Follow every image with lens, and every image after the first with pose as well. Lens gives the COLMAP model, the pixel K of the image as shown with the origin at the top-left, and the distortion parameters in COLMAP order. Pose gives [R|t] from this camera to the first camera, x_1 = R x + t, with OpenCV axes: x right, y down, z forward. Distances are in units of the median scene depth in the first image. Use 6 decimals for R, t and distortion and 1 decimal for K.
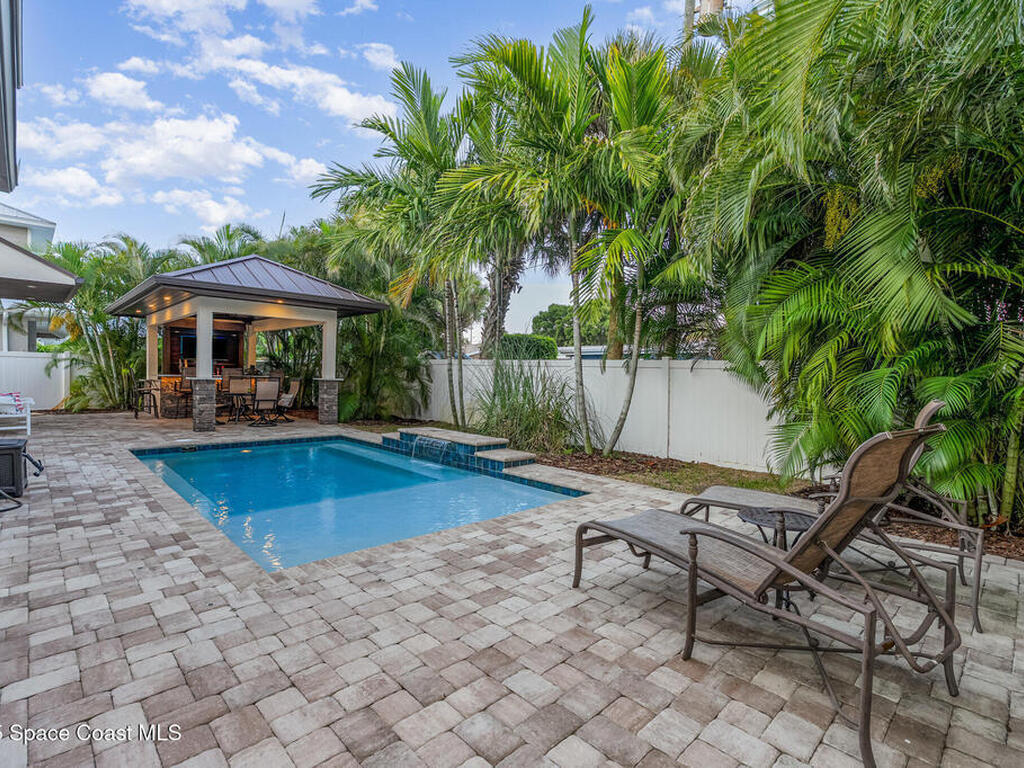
lens RADIAL K [[509.4, 0, 512.0], [0, 509.4, 384.0], [0, 0, 1]] dist [0.014334, -0.000149]
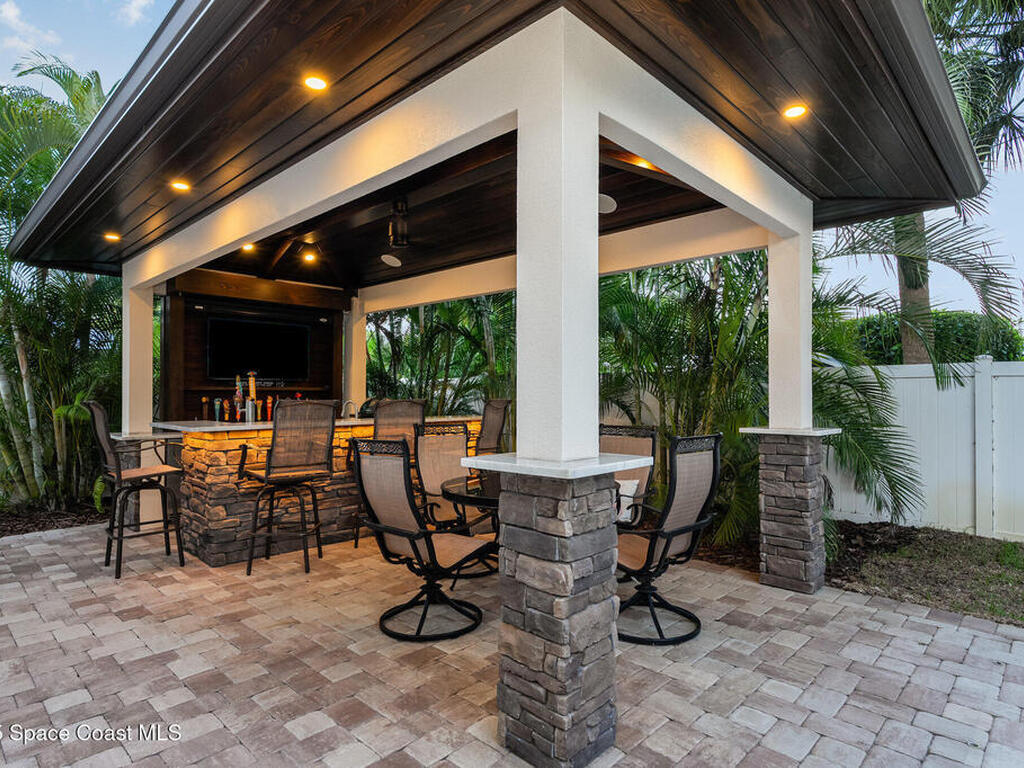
lens RADIAL K [[581.4, 0, 512.0], [0, 581.4, 384.0], [0, 0, 1]] dist [-0.001168, 0.000713]
pose [[0.998544, -0.019778, 0.050192, -0.453533], [0.021627, 0.999098, -0.036554, -0.023126], [-0.049423, 0.037586, 0.998070, 0.568098]]
